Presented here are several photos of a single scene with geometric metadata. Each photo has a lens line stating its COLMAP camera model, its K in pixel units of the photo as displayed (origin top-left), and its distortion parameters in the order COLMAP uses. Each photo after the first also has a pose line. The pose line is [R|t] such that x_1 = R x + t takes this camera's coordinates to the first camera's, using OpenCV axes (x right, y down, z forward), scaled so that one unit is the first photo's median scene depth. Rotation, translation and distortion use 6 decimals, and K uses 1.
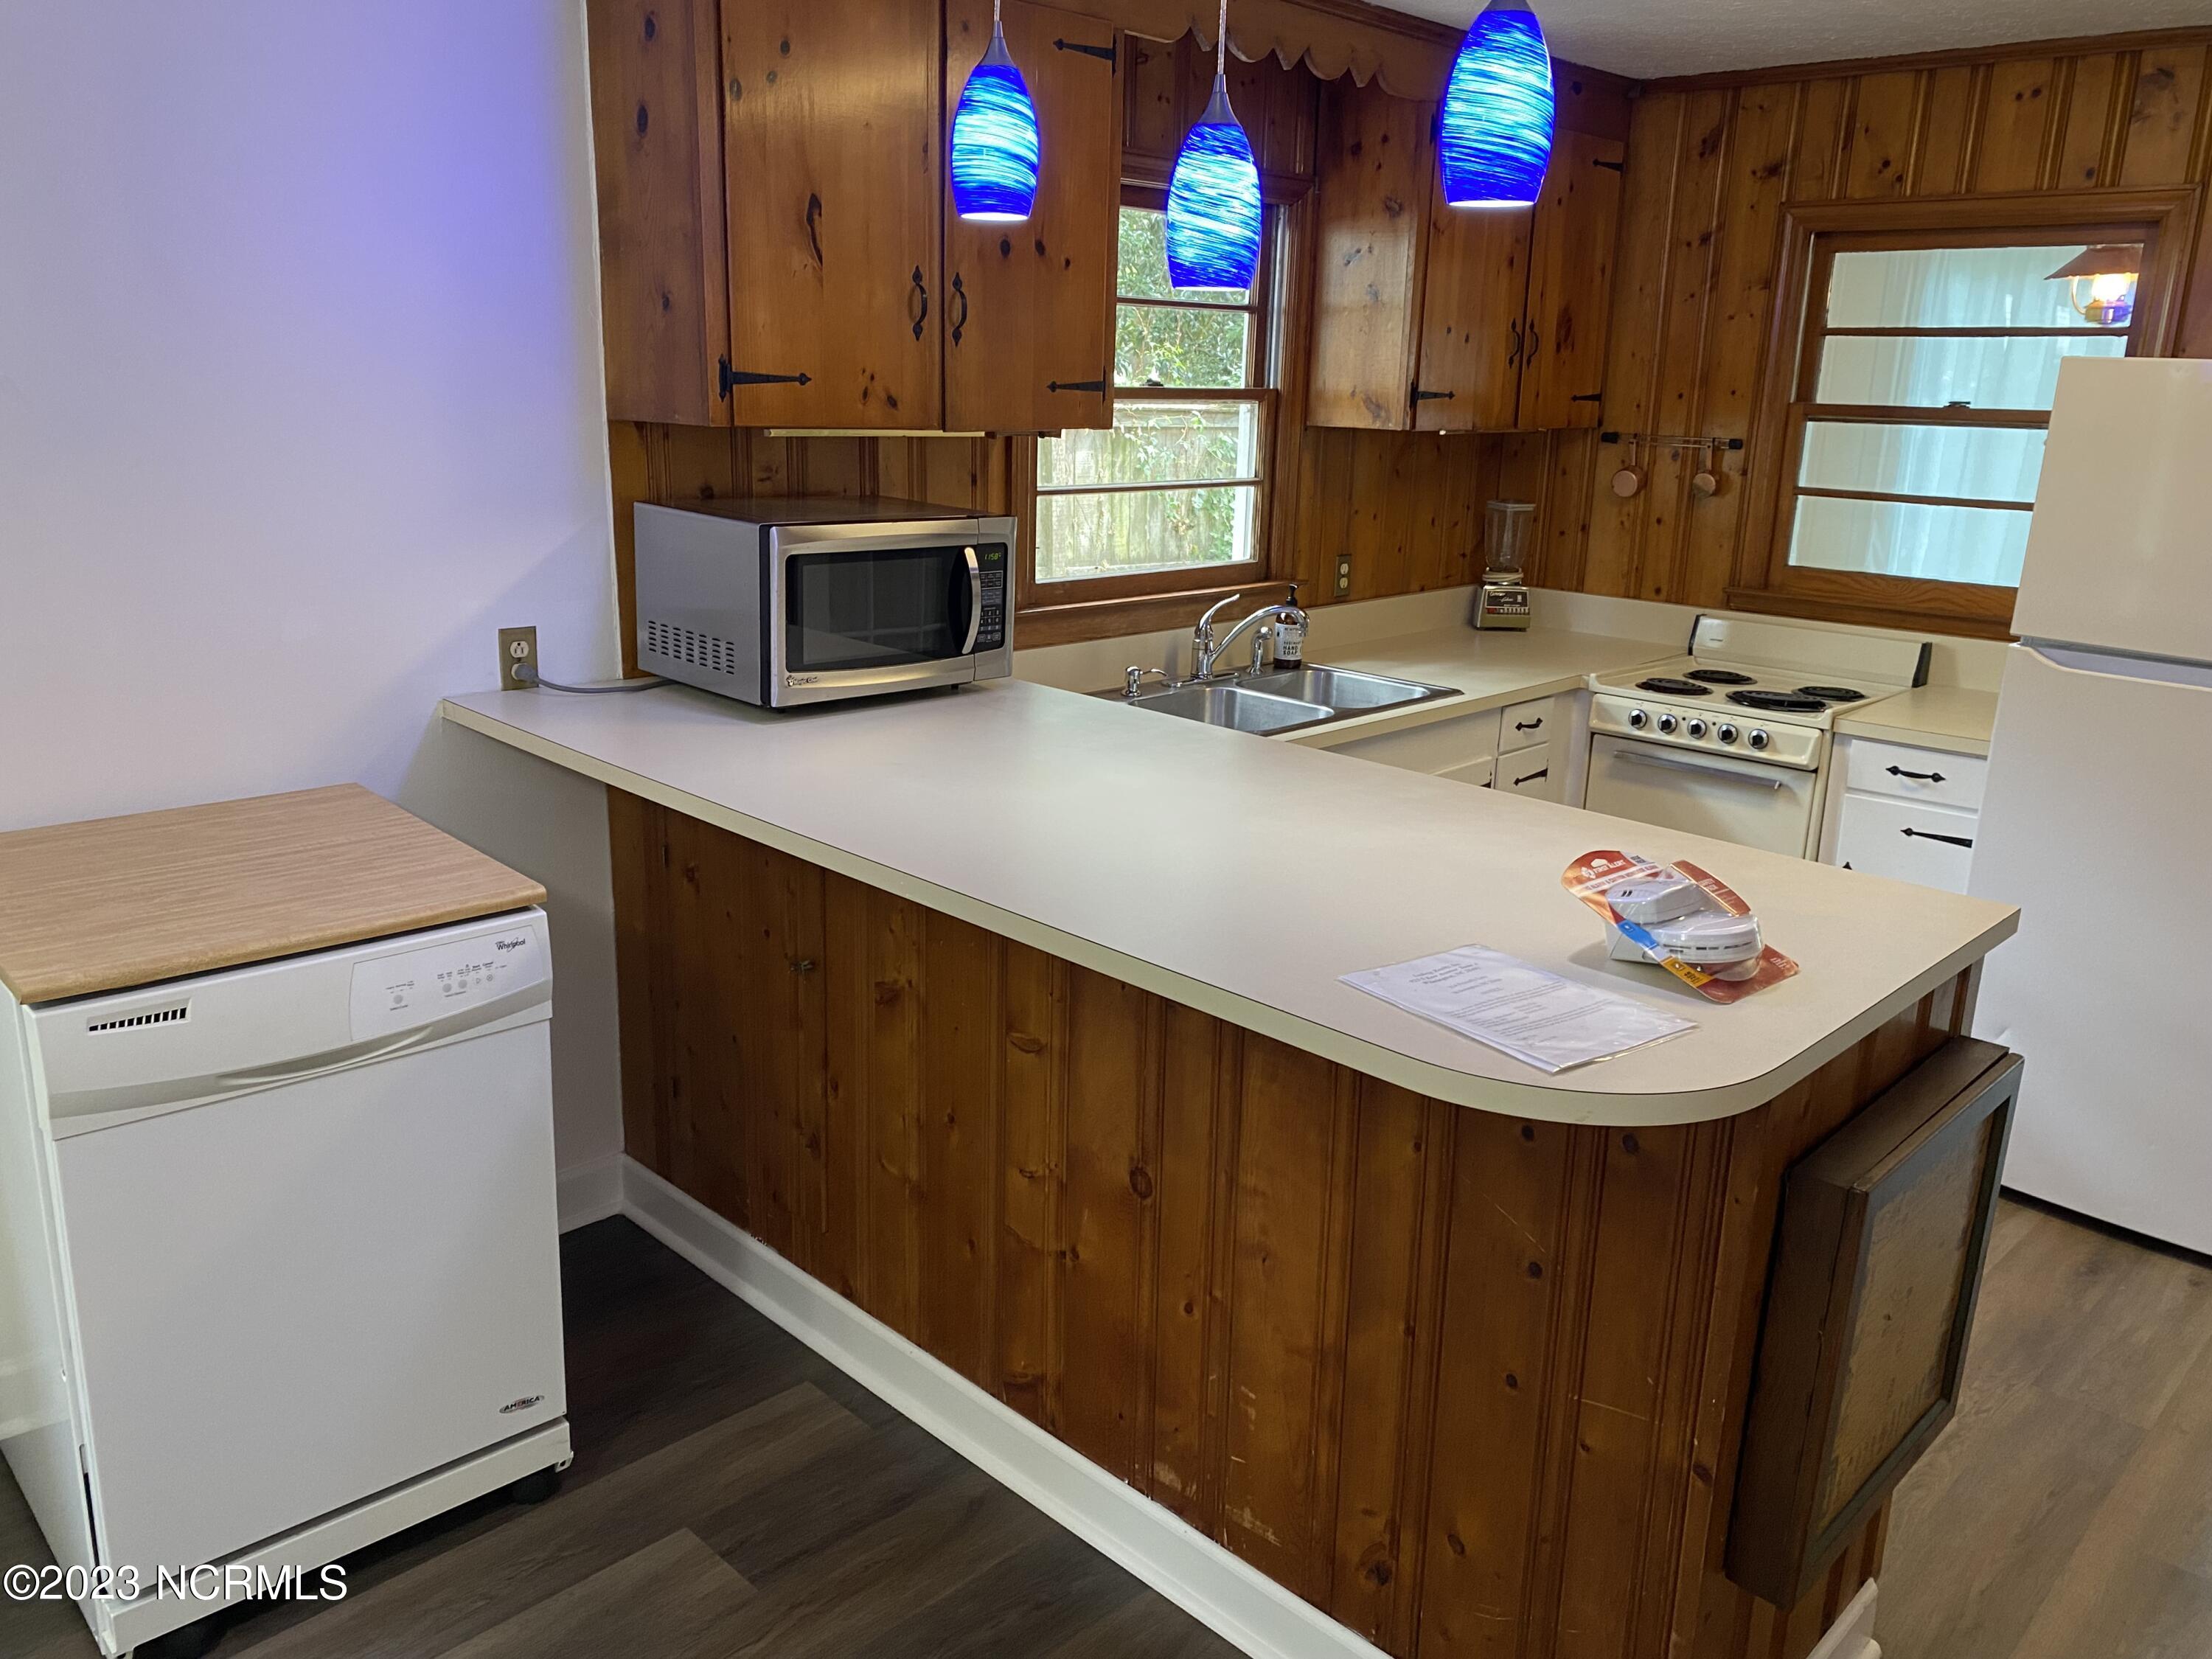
lens RADIAL K [[1688.5, 0, 1108.7], [0, 1688.5, 822.8], [0, 0, 1]] dist [0.019307, -0.006834]
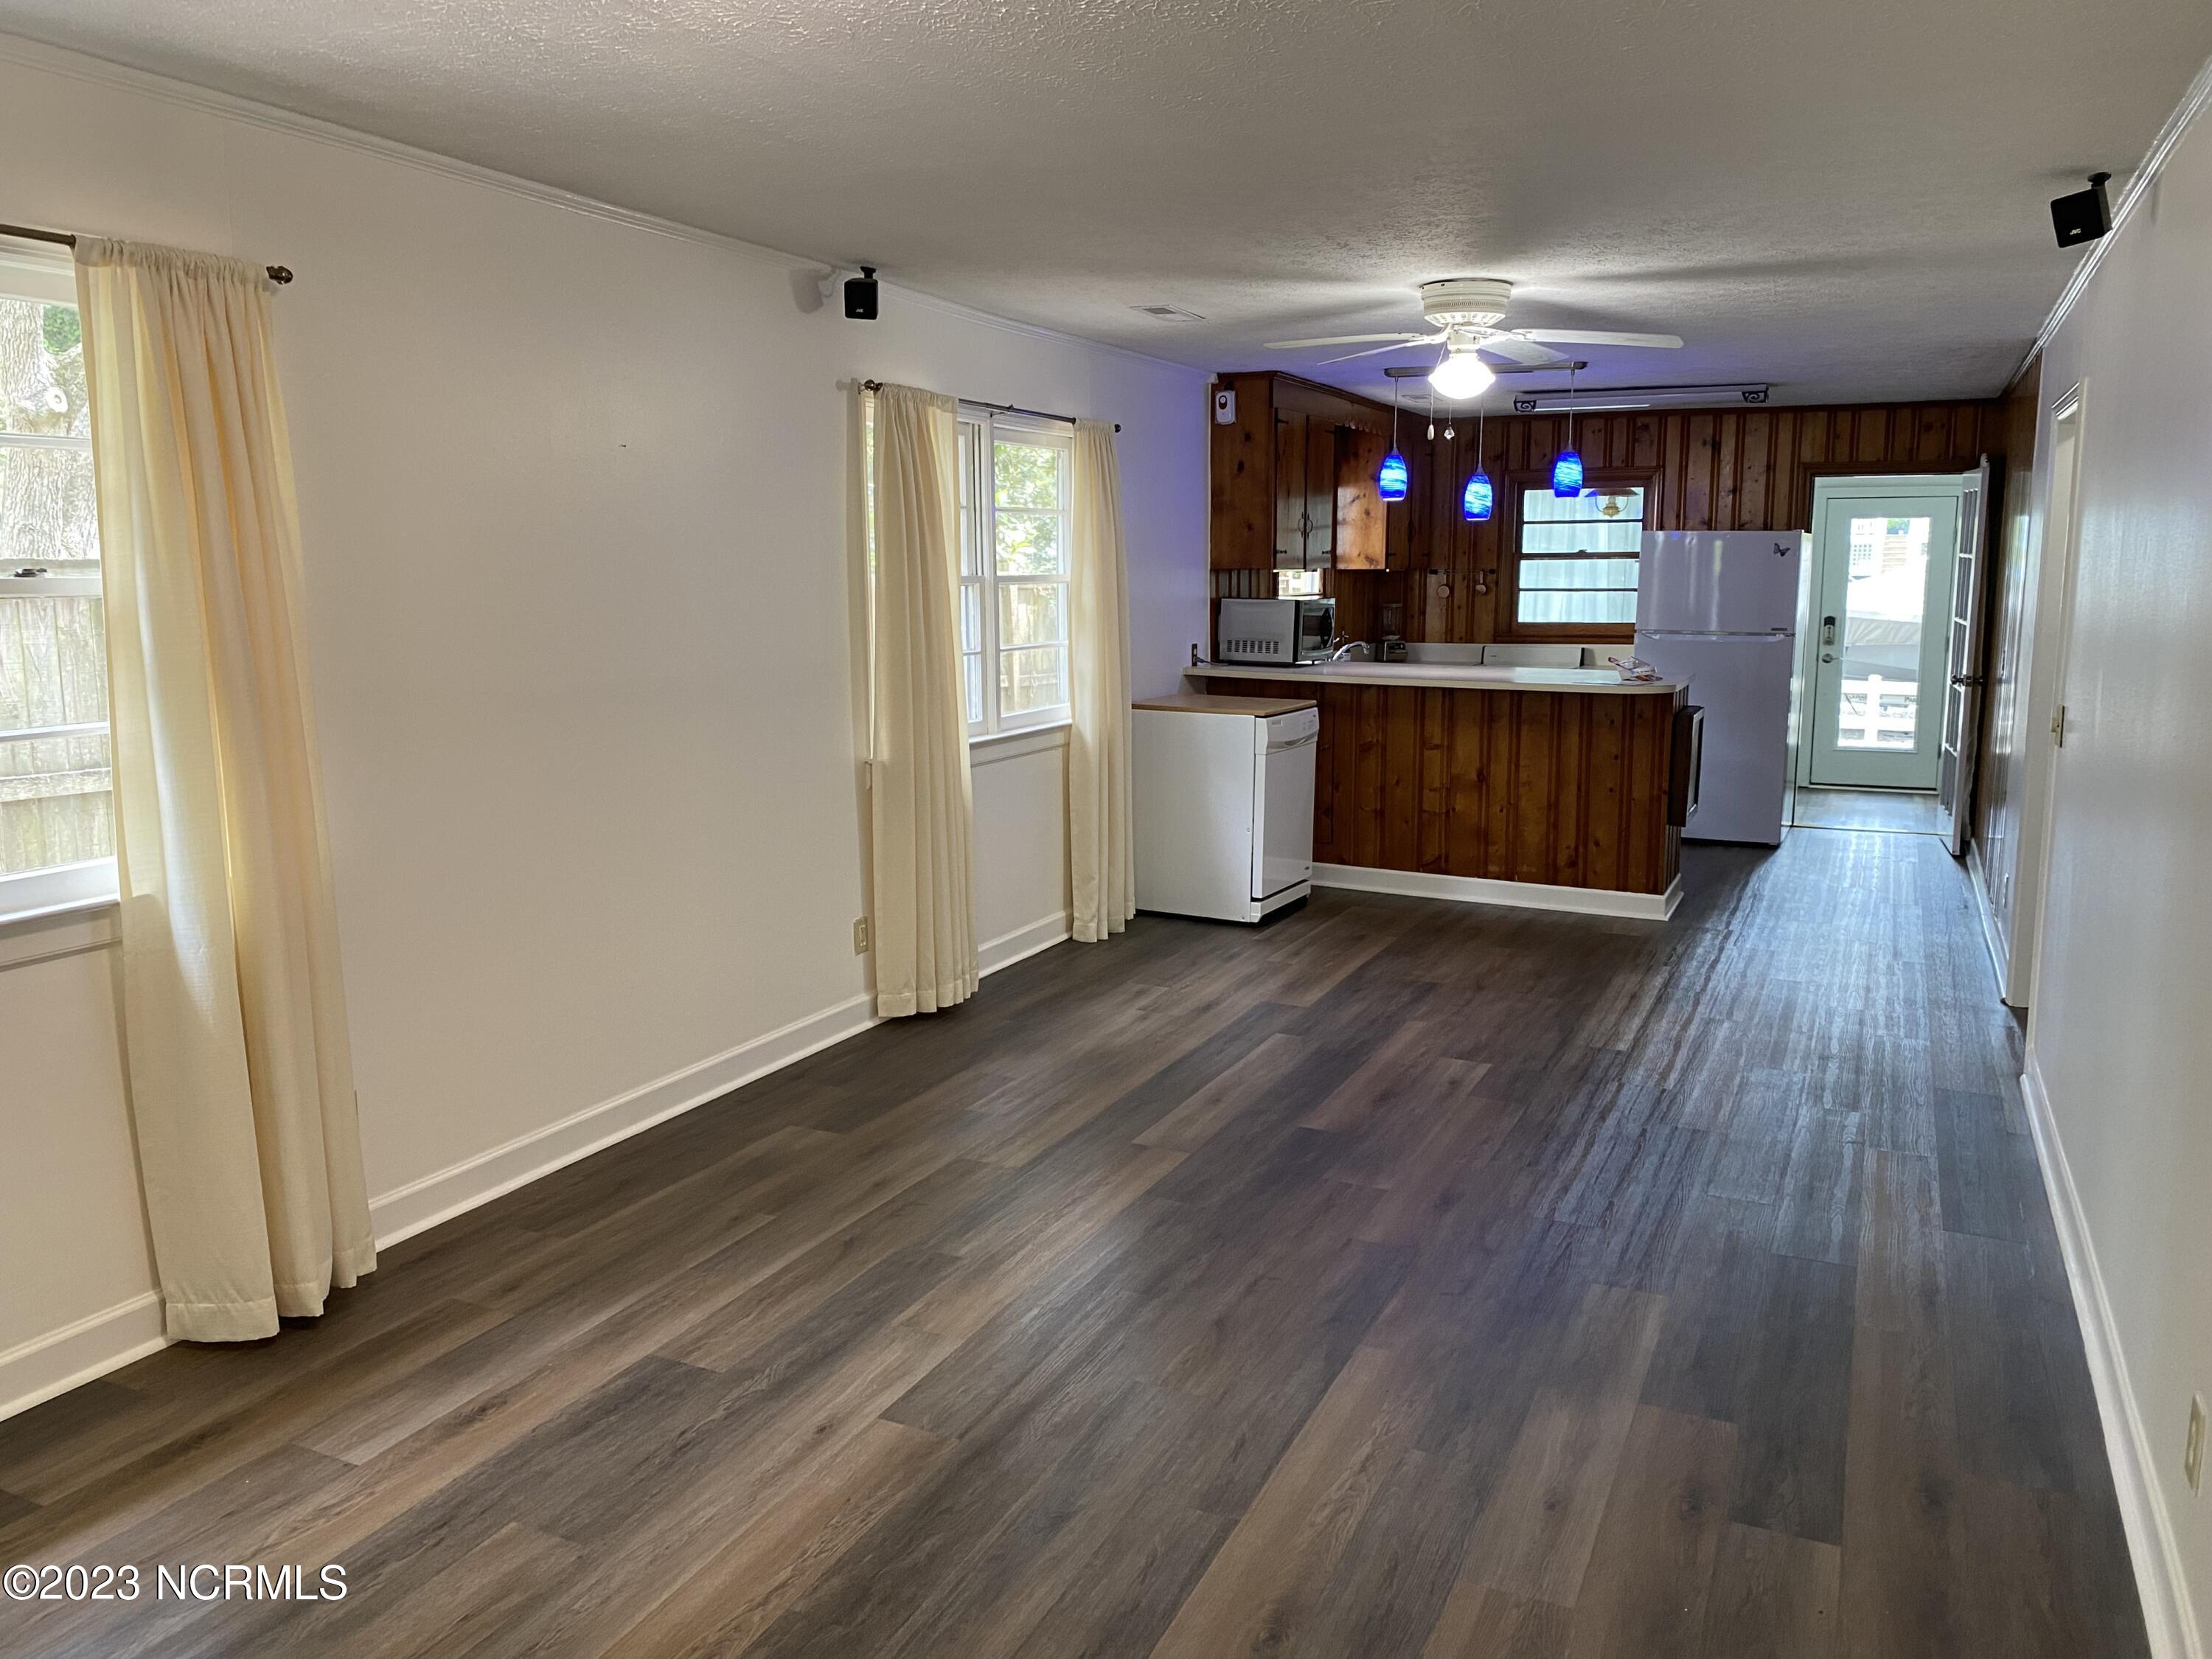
lens RADIAL K [[1683.8, 0, 1104.8], [0, 1683.8, 830.0], [0, 0, 1]] dist [0.055760, -0.044524]
pose [[0.946673, -0.083227, 0.311261, -0.956272], [0.114178, 0.990025, -0.082544, 0.278026], [-0.301286, 0.113681, 0.946733, -1.070641]]
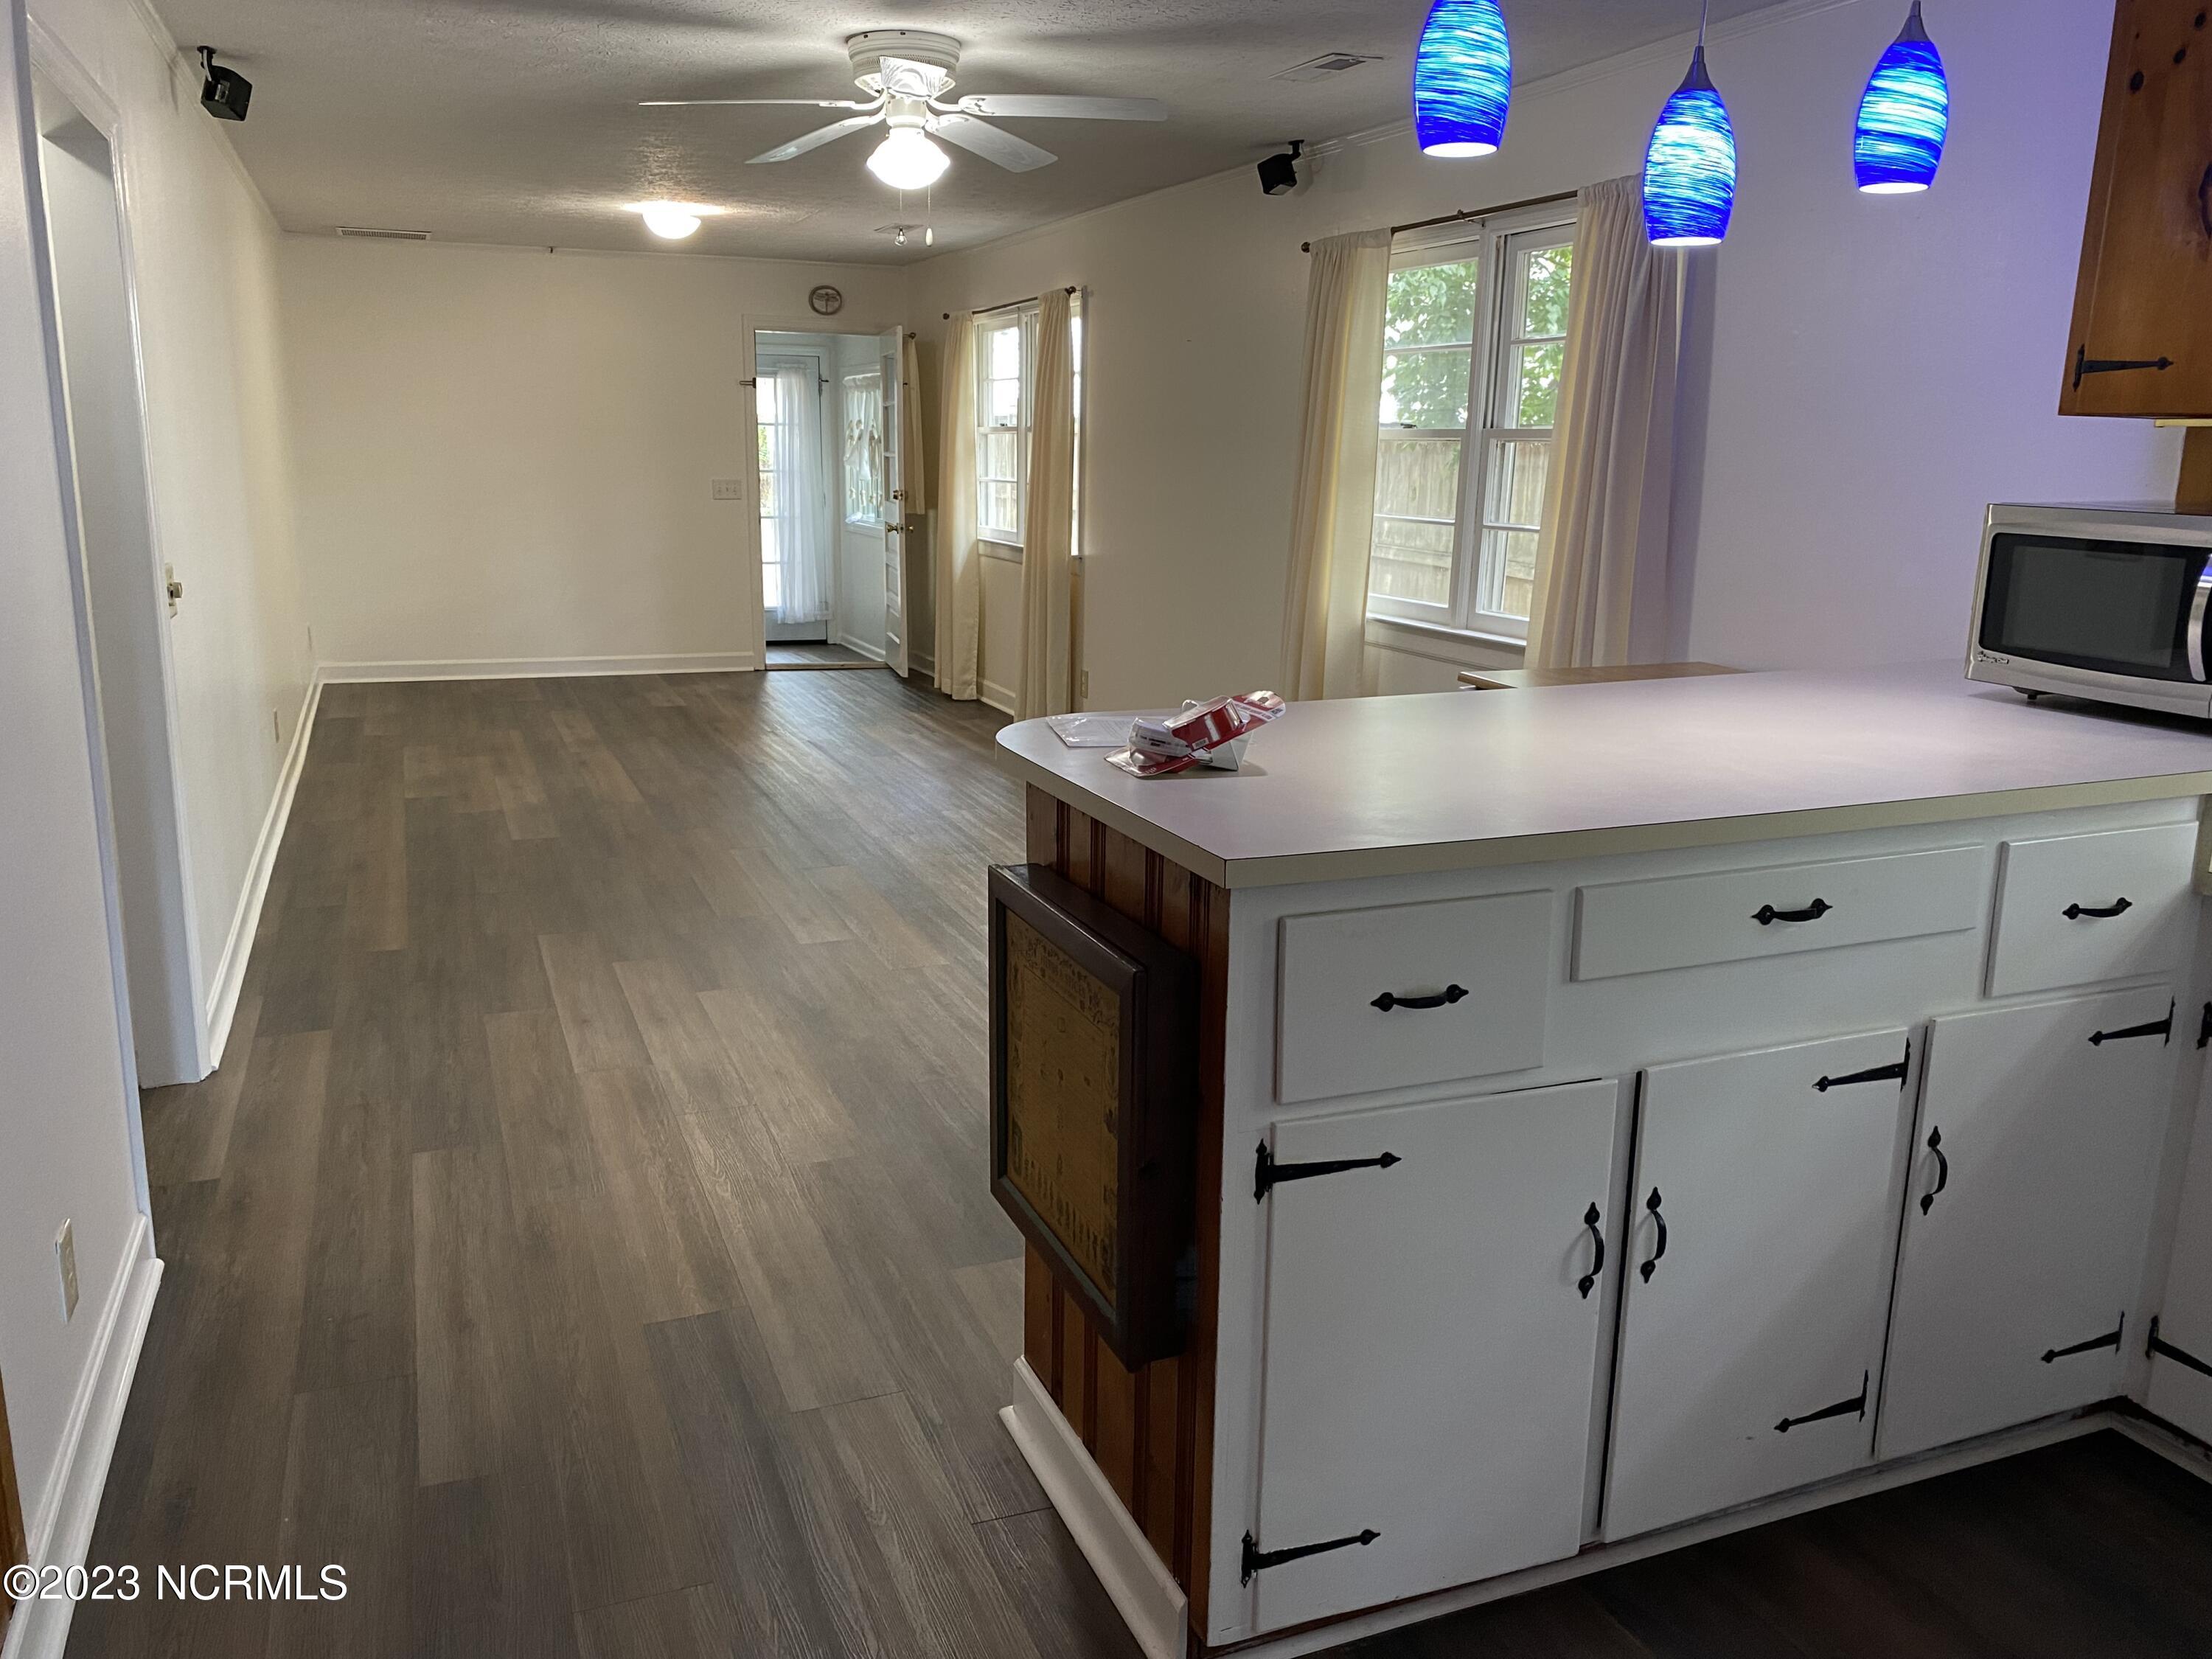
lens RADIAL K [[1683.8, 0, 1110.8], [0, 1683.8, 819.9], [0, 0, 1]] dist [0.055760, -0.044524]
pose [[-0.409172, 0.163508, -0.897688, 0.664891], [-0.267210, 0.919211, 0.289224, -0.101552], [0.872455, 0.358213, -0.332424, 0.619823]]
